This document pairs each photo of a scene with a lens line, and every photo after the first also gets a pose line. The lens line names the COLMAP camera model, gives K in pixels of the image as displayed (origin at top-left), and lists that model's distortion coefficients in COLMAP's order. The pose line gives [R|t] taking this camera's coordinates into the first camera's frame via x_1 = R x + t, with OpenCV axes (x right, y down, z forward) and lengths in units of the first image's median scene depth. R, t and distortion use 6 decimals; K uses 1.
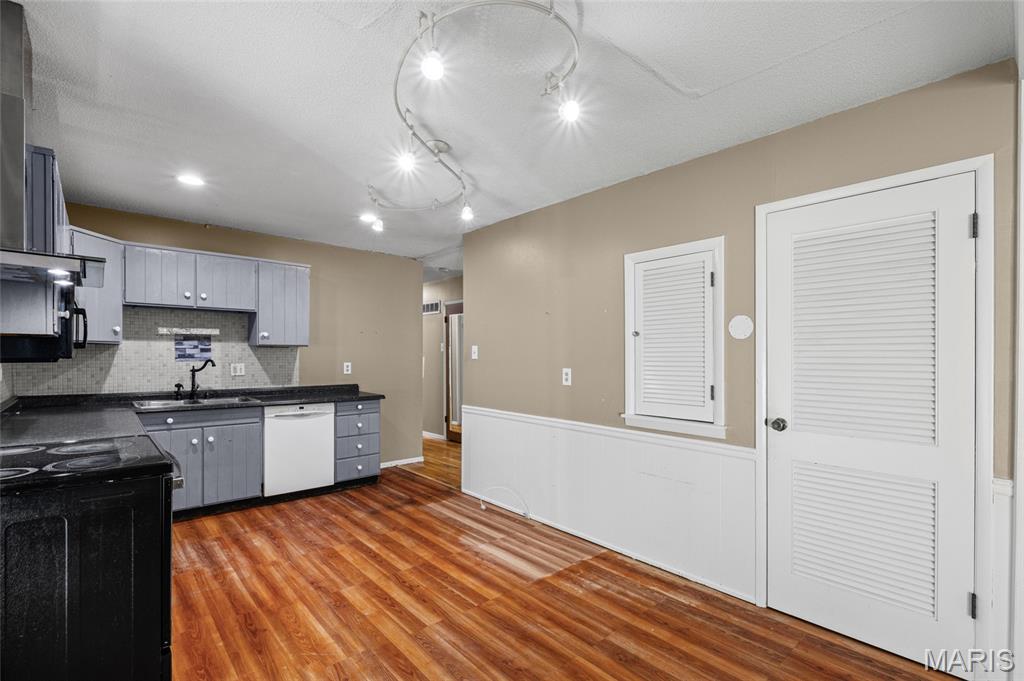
lens RADIAL K [[465.0, 0, 500.6], [0, 465.0, 364.0], [0, 0, 1]] dist [0.004654, 0.000559]
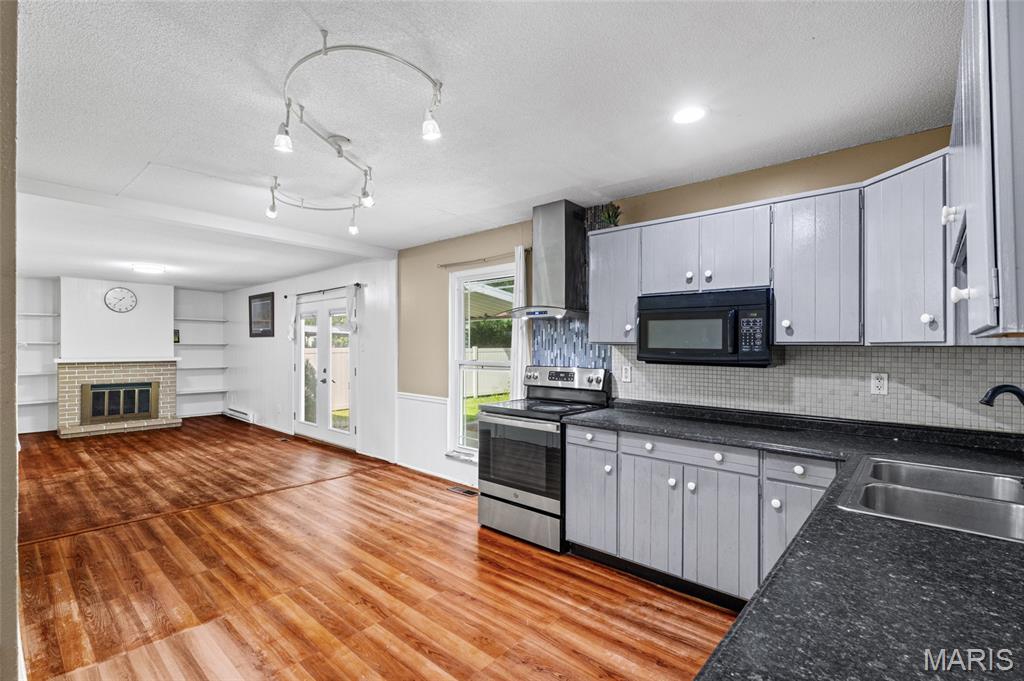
lens RADIAL K [[465.0, 0, 512.6], [0, 465.0, 358.6], [0, 0, 1]] dist [0.004654, 0.000559]
pose [[-0.990472, -0.011427, -0.137239, -0.259067], [-0.017072, 0.999053, 0.040023, -0.040526], [0.136652, 0.041985, -0.989729, 1.430152]]
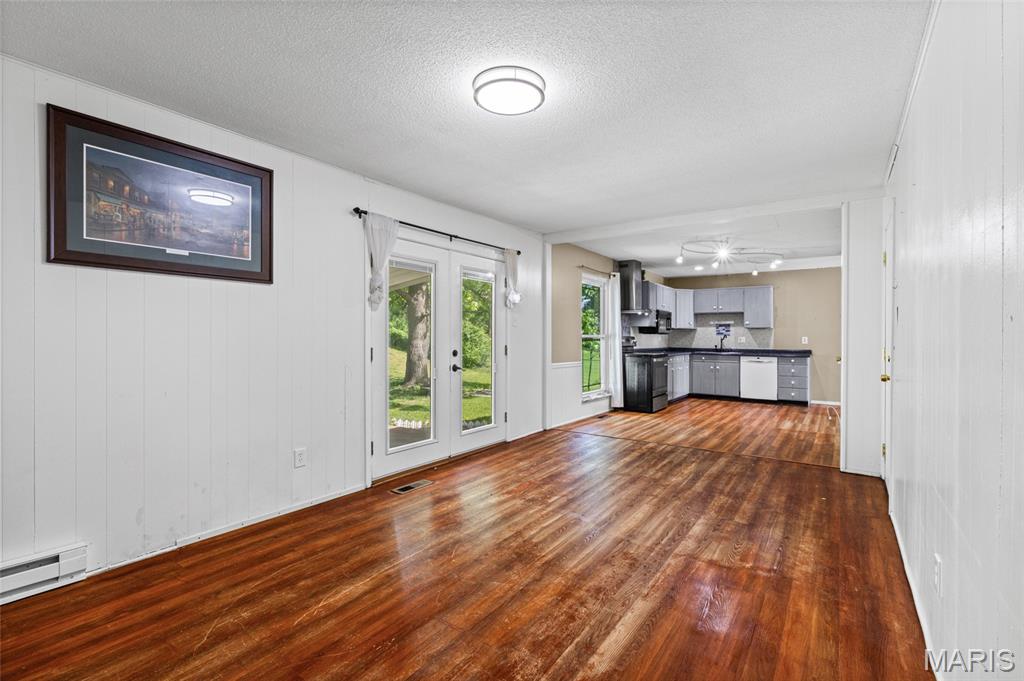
lens RADIAL K [[465.0, 0, 518.8], [0, 465.0, 340.8], [0, 0, 1]] dist [0.004654, 0.000559]
pose [[0.255453, 0.002381, -0.966819, 1.473268], [-0.023826, 0.999709, -0.003833, 0.059111], [0.966528, 0.024014, 0.255435, -0.623042]]
